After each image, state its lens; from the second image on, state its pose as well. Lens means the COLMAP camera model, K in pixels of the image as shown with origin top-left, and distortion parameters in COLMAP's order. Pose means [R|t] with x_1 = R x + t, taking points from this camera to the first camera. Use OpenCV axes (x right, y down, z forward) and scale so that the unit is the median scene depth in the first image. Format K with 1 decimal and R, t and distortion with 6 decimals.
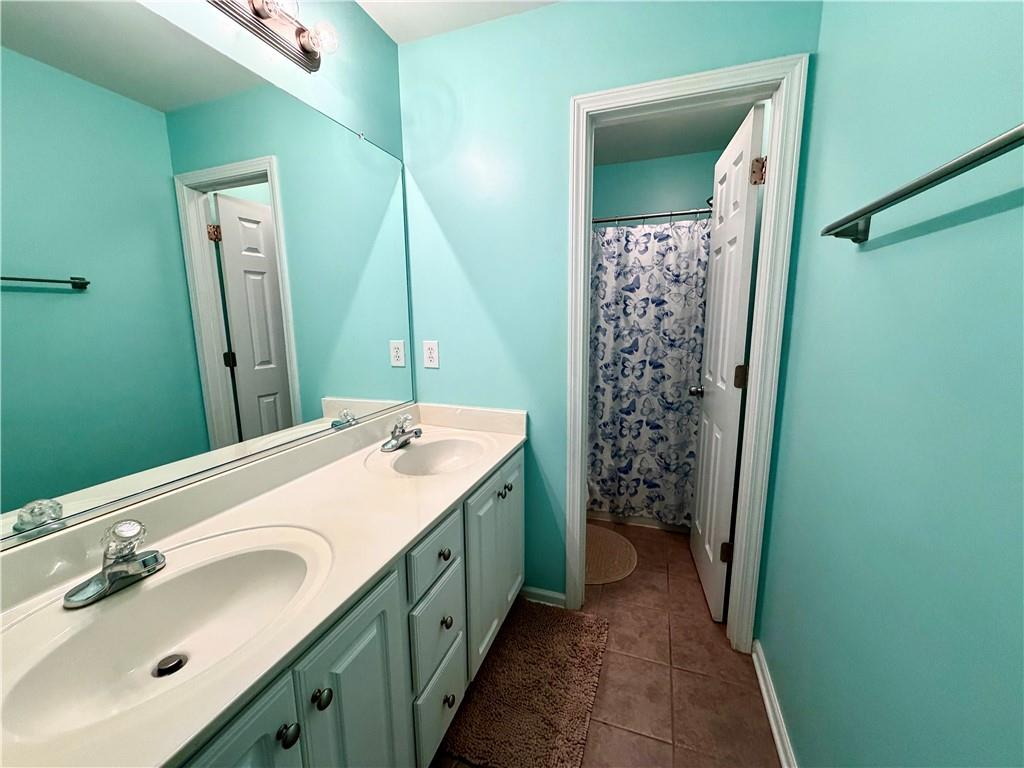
lens RADIAL K [[407.1, 0, 512.8], [0, 407.1, 387.7], [0, 0, 1]] dist [-0.001035, -0.000044]
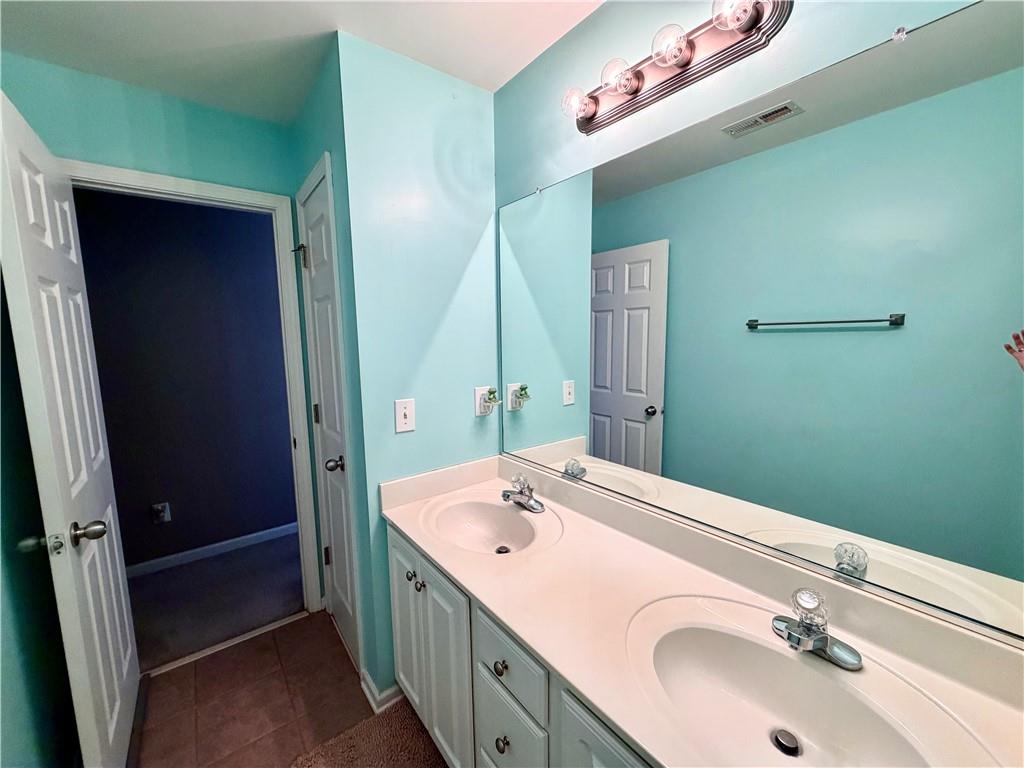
lens RADIAL K [[407.1, 0, 512.3], [0, 407.1, 385.2], [0, 0, 1]] dist [-0.001035, -0.000044]
pose [[-0.536701, 0.118357, -0.835430, 0.276794], [-0.108761, 0.972149, 0.207598, -0.209874], [0.836734, 0.202280, -0.508880, 0.765108]]
